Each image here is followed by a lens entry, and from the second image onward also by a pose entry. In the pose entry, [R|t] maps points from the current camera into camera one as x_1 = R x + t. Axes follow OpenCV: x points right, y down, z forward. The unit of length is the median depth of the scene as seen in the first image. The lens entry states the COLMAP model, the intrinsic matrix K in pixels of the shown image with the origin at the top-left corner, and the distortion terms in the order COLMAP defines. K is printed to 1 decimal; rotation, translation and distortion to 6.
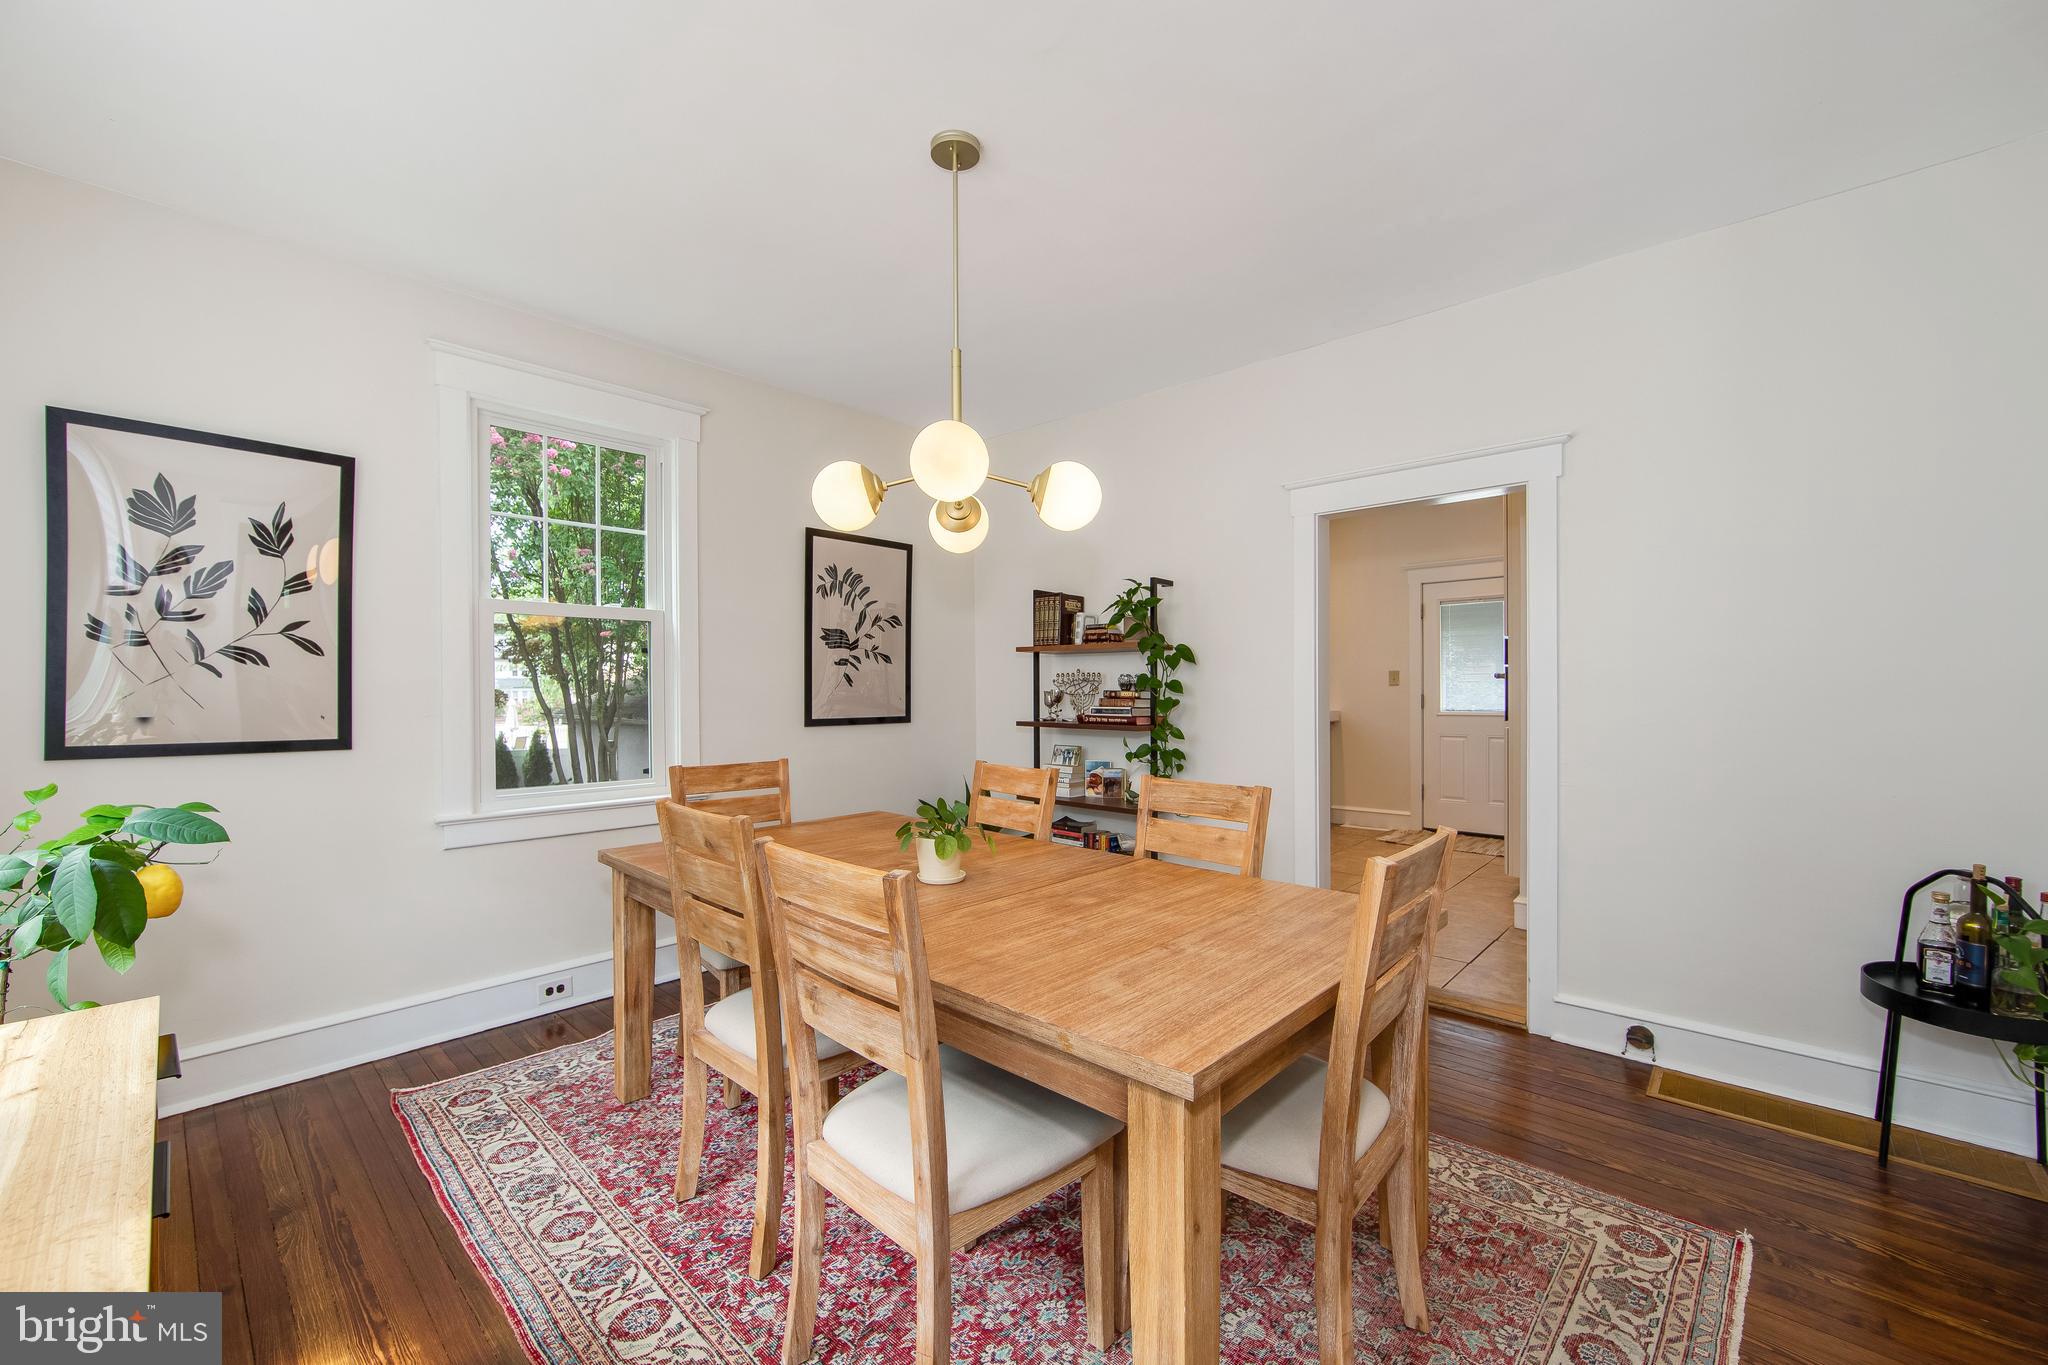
lens RADIAL K [[816.8, 0, 1016.7], [0, 816.8, 685.1], [0, 0, 1]] dist [-0.011547, 0.000302]
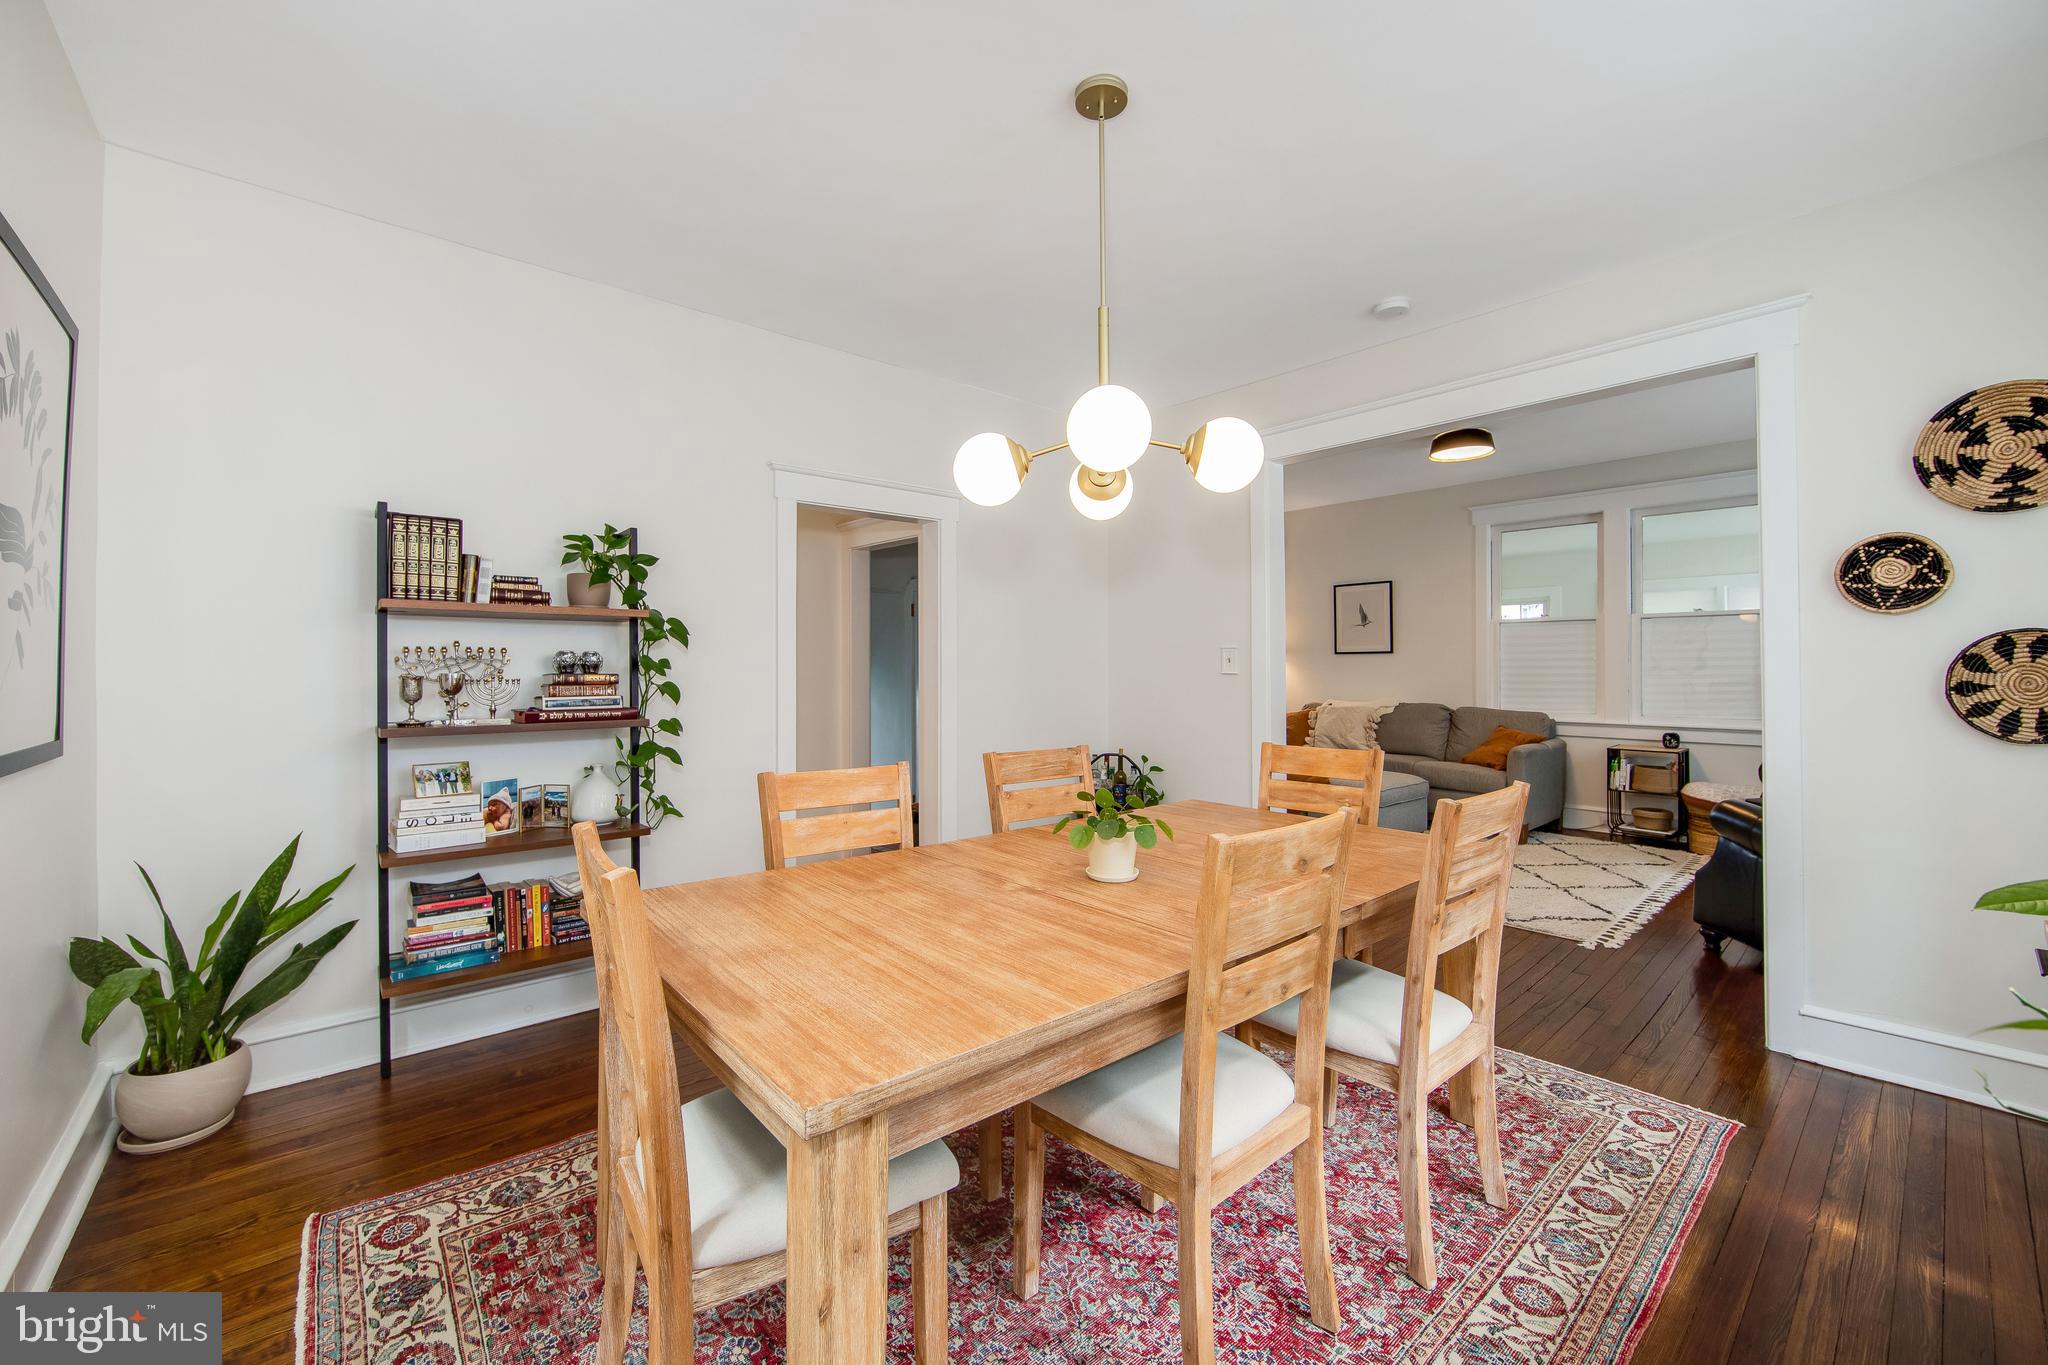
lens RADIAL K [[809.4, 0, 1014.3], [0, 809.4, 653.8], [0, 0, 1]] dist [-0.009112, 0.000228]
pose [[0.108440, 0.022383, 0.993851, -0.536449], [0.001308, 0.999742, -0.022659, 0.005468], [-0.994102, 0.003757, 0.108382, 0.537248]]
